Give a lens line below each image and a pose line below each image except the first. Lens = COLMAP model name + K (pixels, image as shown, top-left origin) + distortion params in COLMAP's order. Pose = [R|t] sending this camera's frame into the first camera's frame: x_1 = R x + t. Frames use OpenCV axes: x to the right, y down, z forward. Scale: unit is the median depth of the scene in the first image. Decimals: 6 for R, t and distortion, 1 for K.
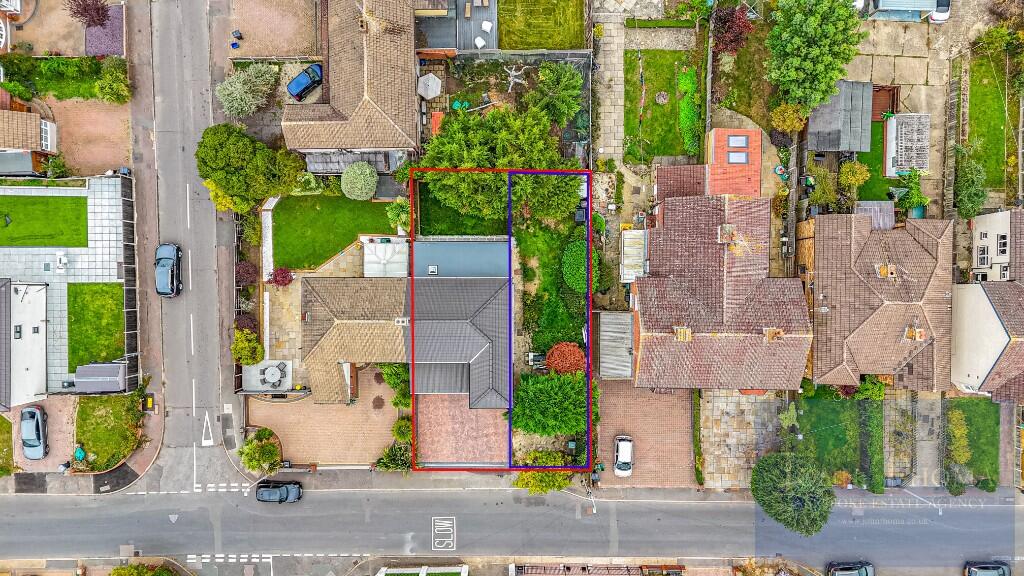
lens RADIAL K [[740.8, 0, 511.7], [0, 740.8, 293.1], [0, 0, 1]] dist [0.090746, -0.090451]
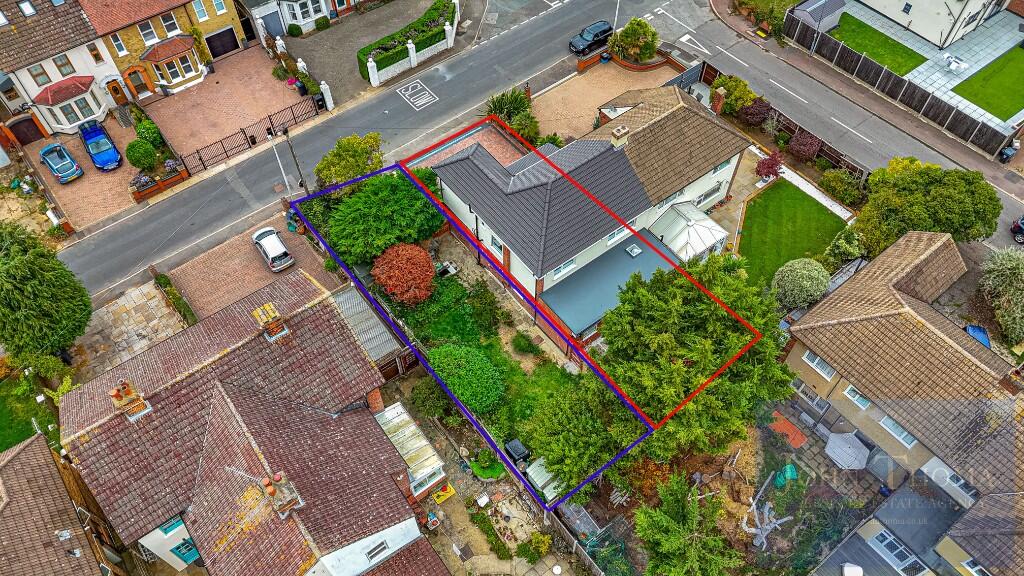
lens RADIAL K [[740.8, 0, 511.7], [0, 740.8, 293.1], [0, 0, 1]] dist [0.090746, -0.090451]
pose [[-0.793354, 0.510728, -0.331281, 0.230105], [-0.608607, -0.653183, 0.450499, -0.291268], [0.013695, 0.559025, 0.829038, 0.408569]]
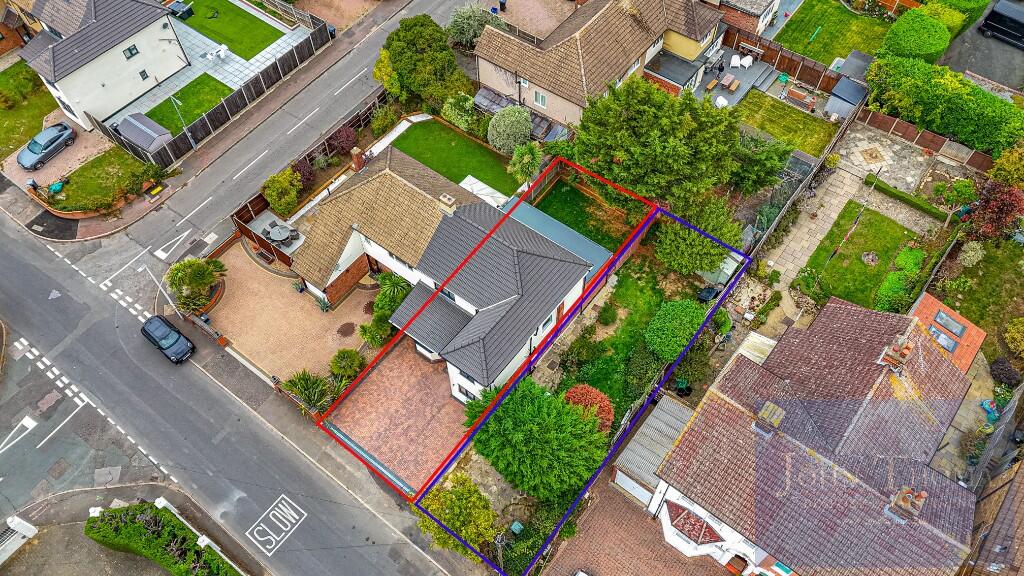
lens RADIAL K [[740.8, 0, 511.7], [0, 740.8, 293.1], [0, 0, 1]] dist [0.090746, -0.090451]
pose [[0.791079, 0.511515, -0.335479, 0.187085], [-0.611706, 0.664200, -0.429714, 0.344233], [0.003020, 0.545152, 0.838332, 0.345854]]
